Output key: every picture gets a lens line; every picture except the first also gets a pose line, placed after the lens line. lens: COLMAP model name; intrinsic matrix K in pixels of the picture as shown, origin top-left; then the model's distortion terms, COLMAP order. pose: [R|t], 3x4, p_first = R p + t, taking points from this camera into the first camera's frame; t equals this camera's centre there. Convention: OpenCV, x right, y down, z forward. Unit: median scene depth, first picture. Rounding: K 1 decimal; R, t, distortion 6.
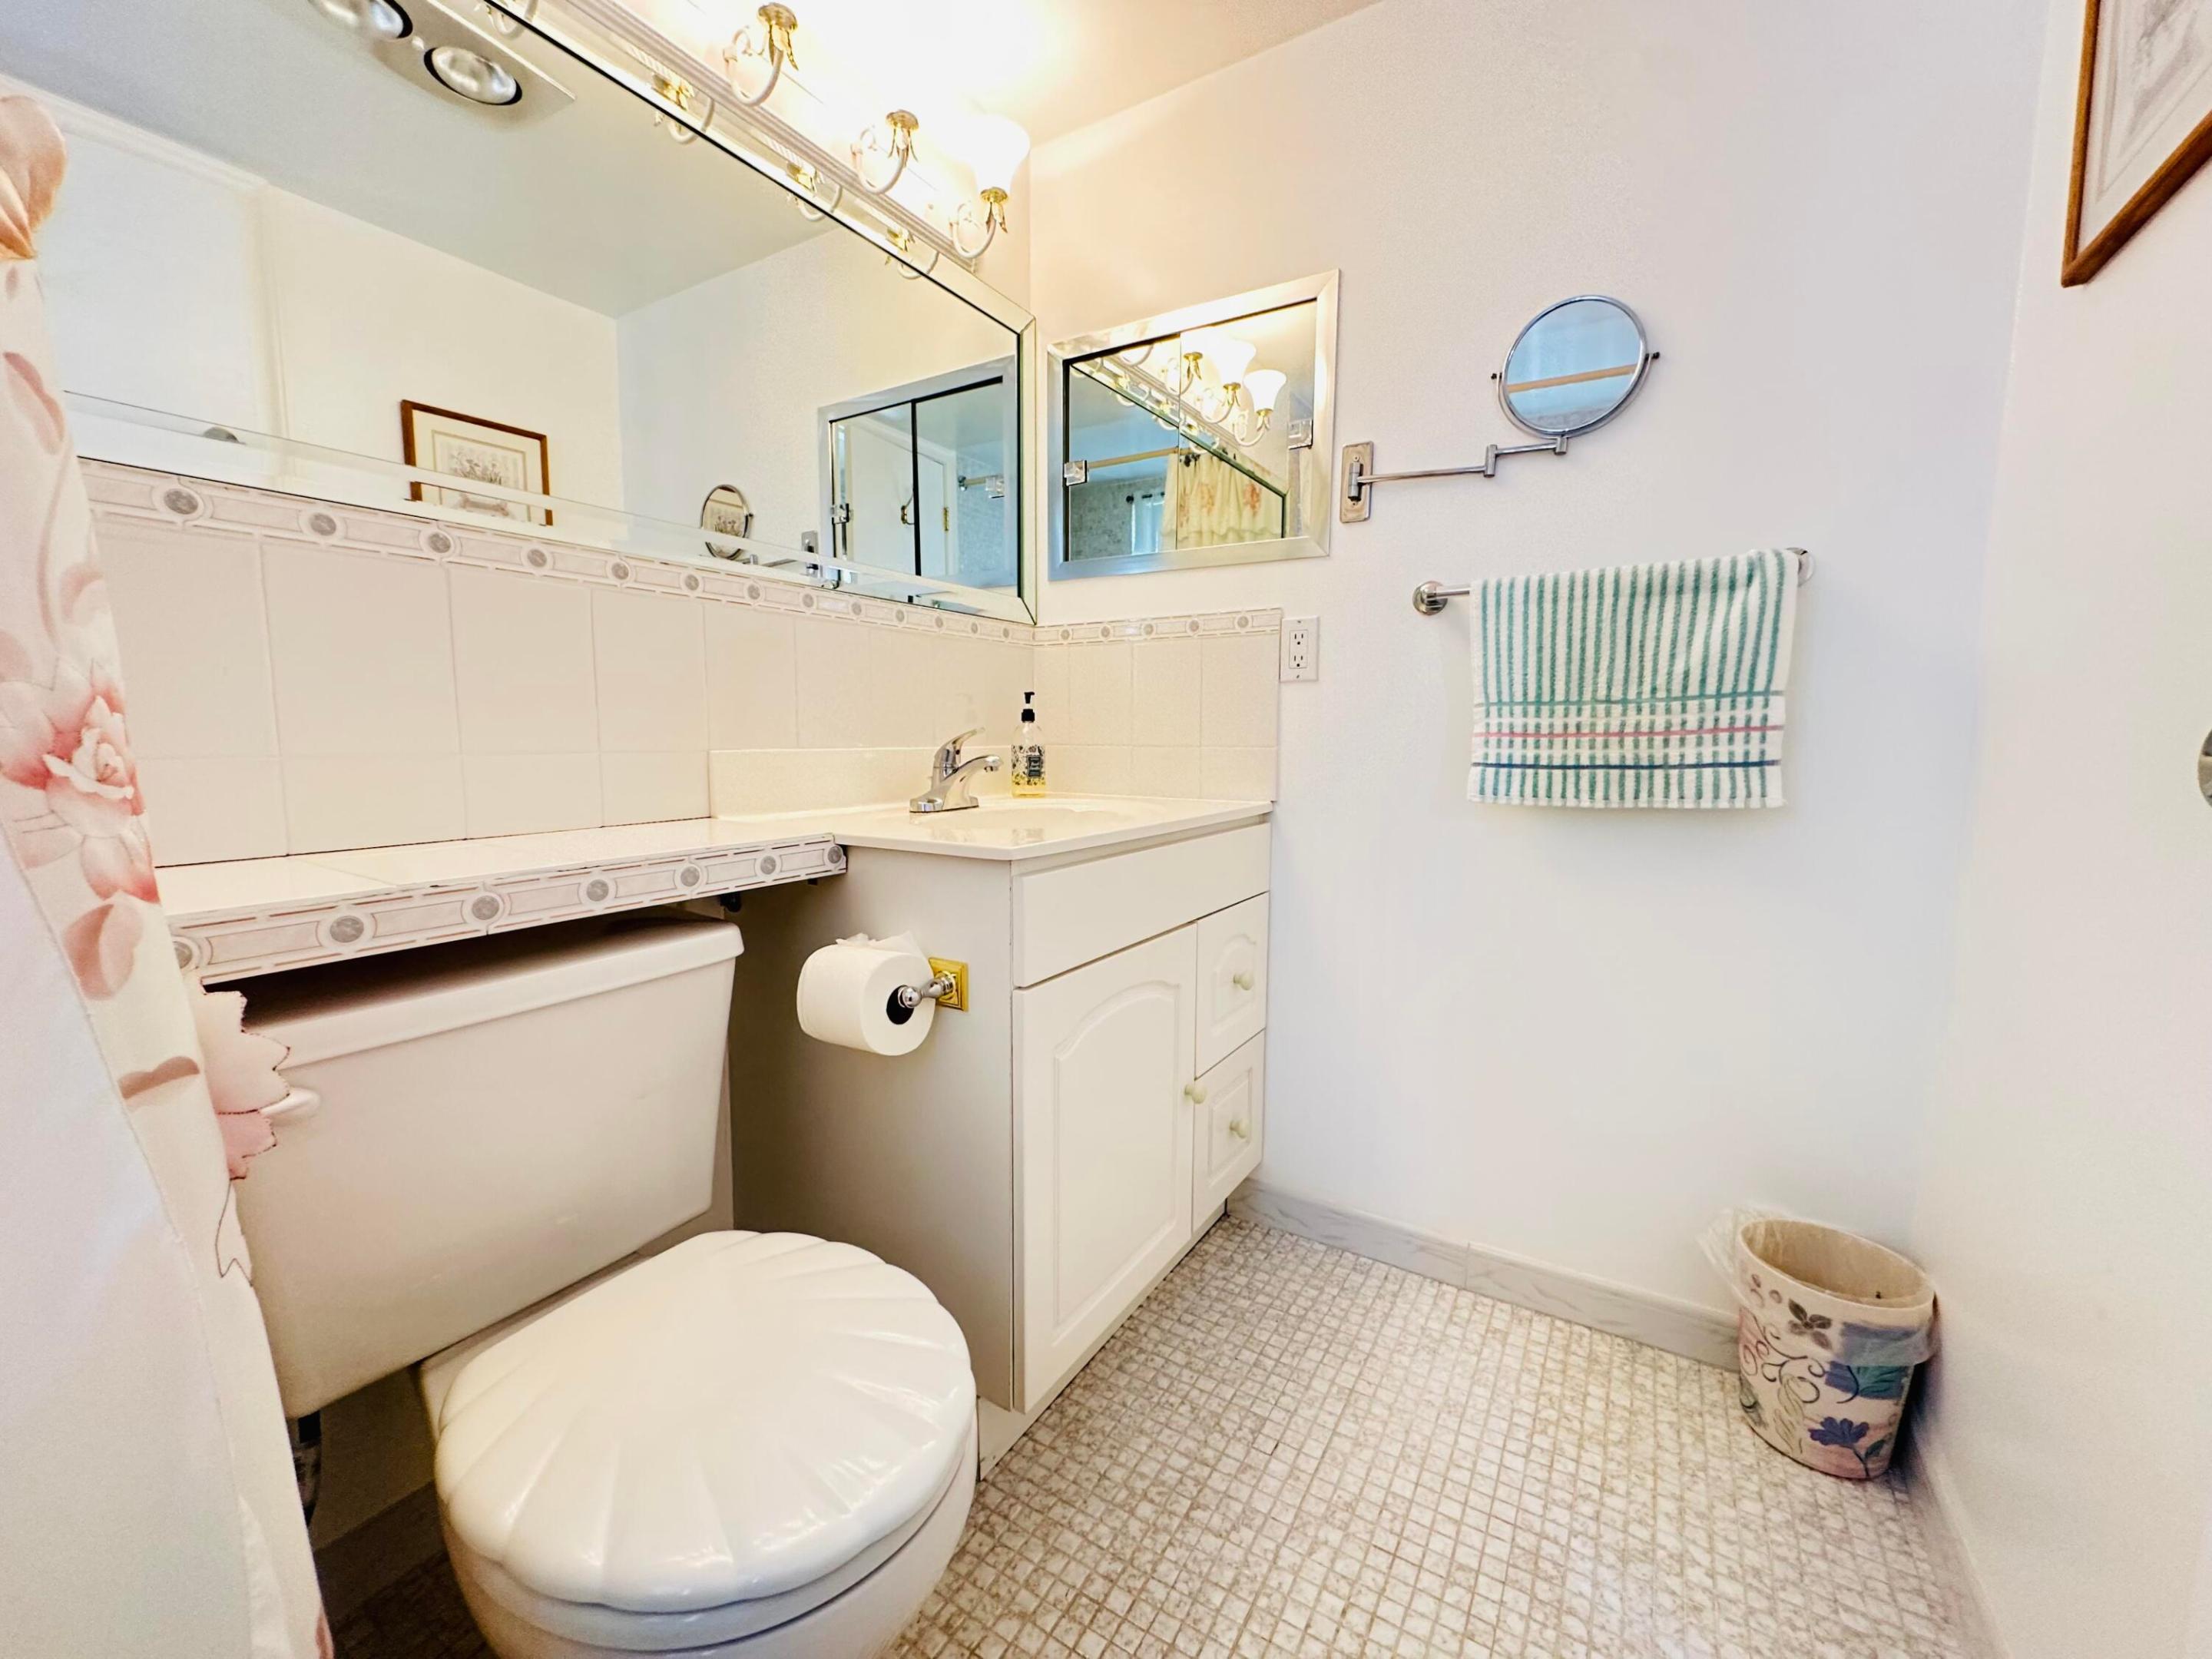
lens RADIAL K [[882.1, 0, 1106.0], [0, 882.1, 829.5], [0, 0, 1]] dist [-0.003209, 0.000765]
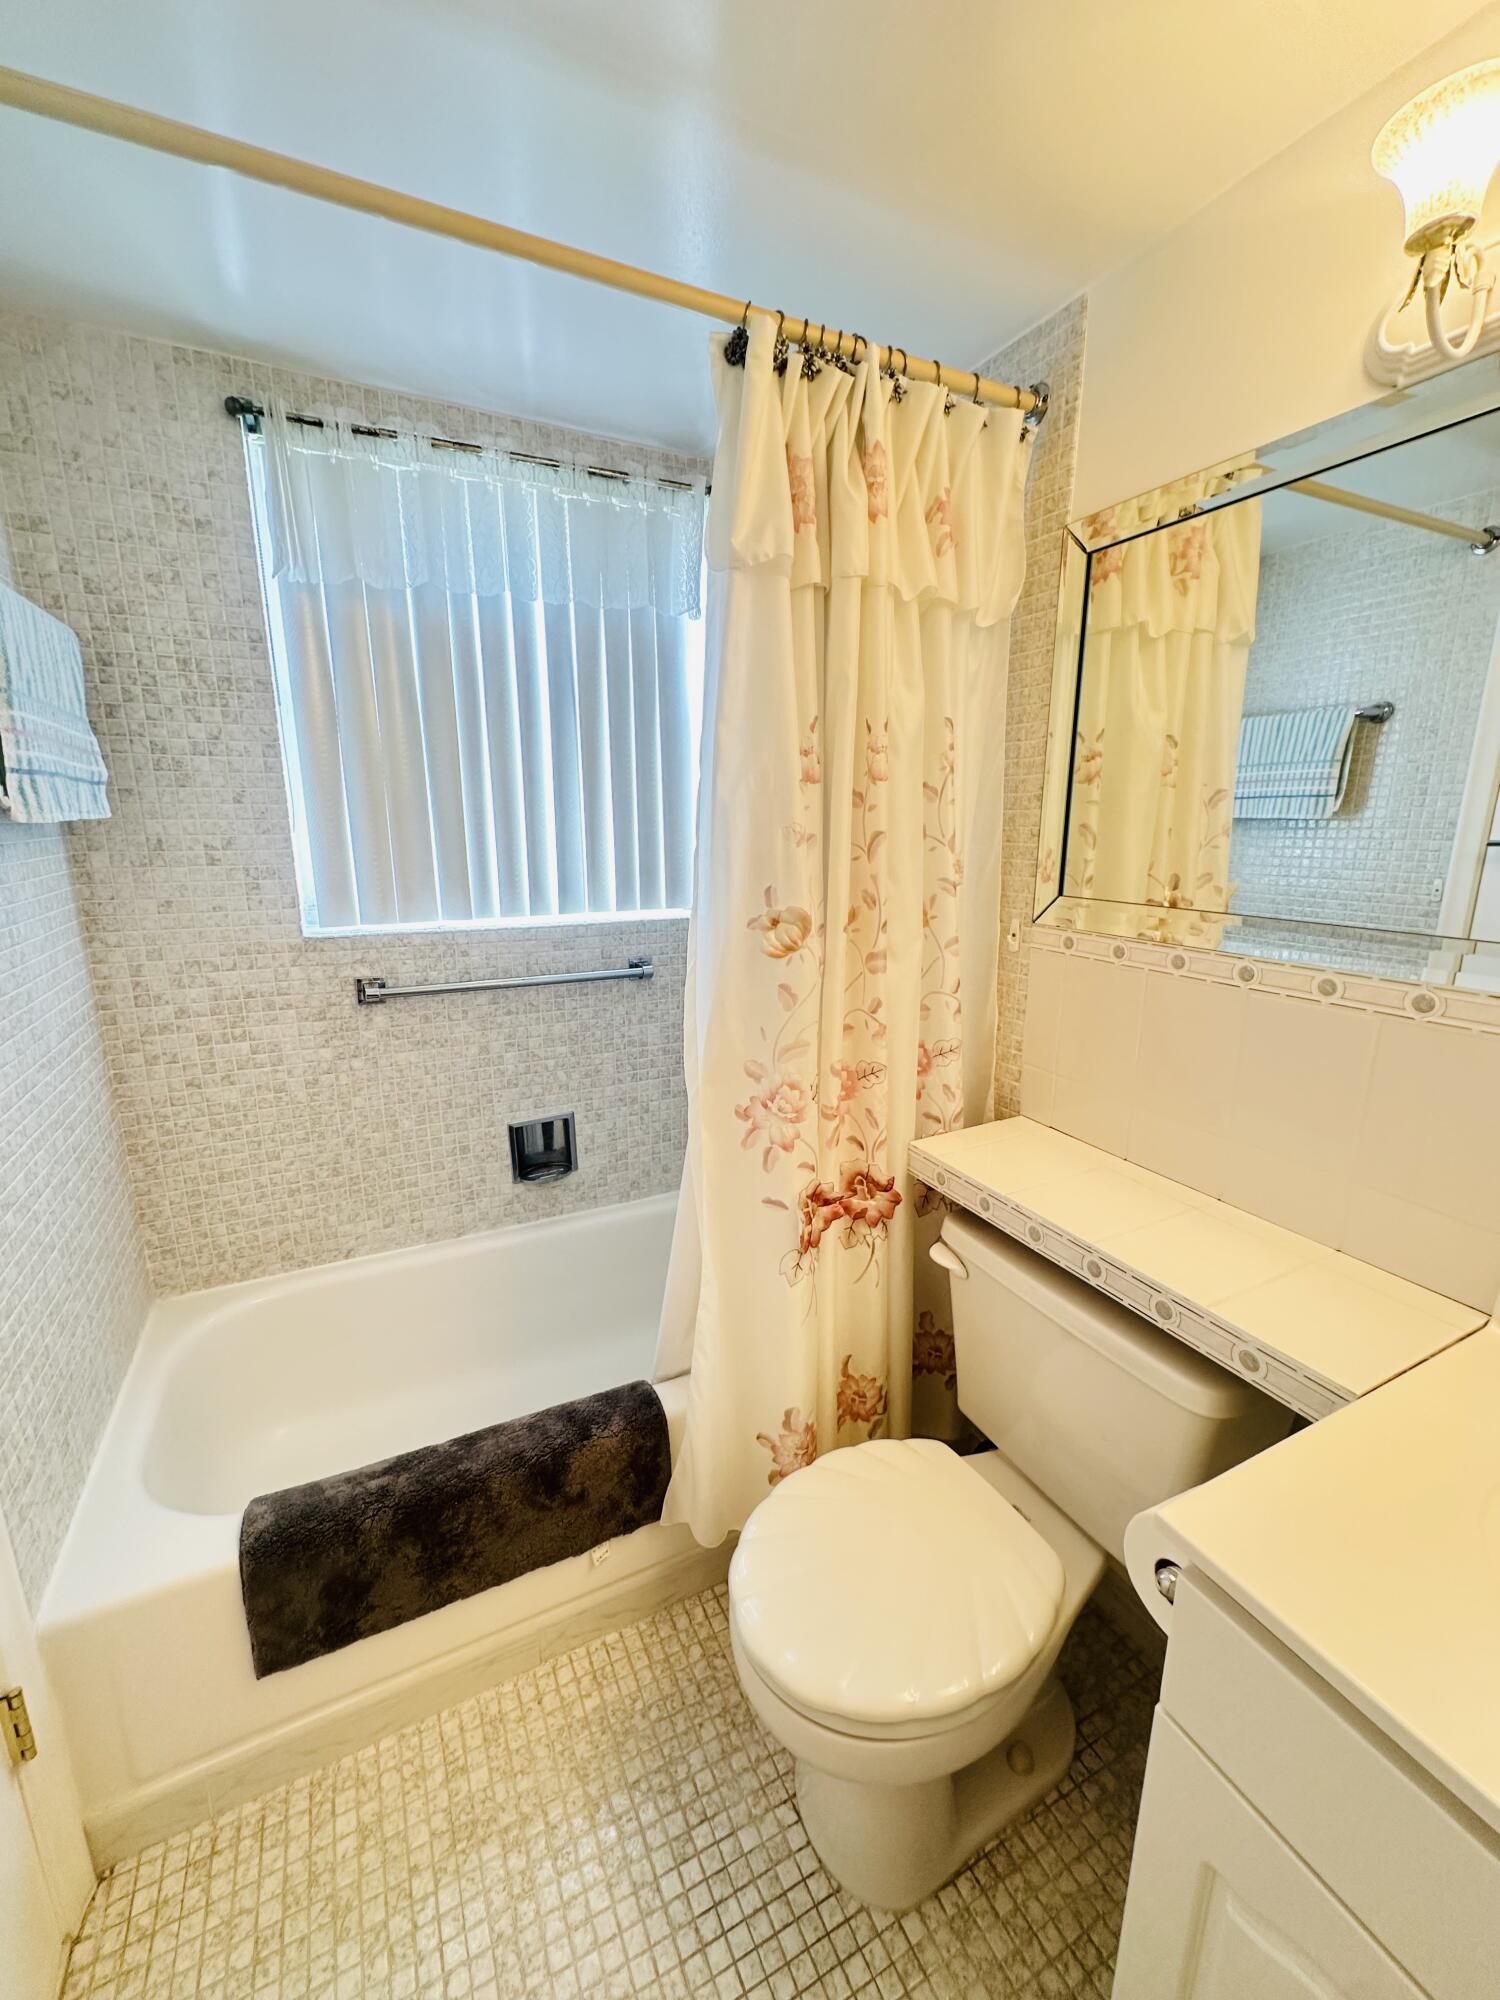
lens RADIAL K [[797.5, 0, 750.0], [0, 797.5, 1000.0], [0, 0, 1]] dist [-0.003209, 0.000765]
pose [[-0.523370, 0.179832, -0.832913, 0.594111], [-0.099347, 0.957932, 0.269250, -0.581266], [0.846294, 0.223665, -0.483488, 1.073078]]
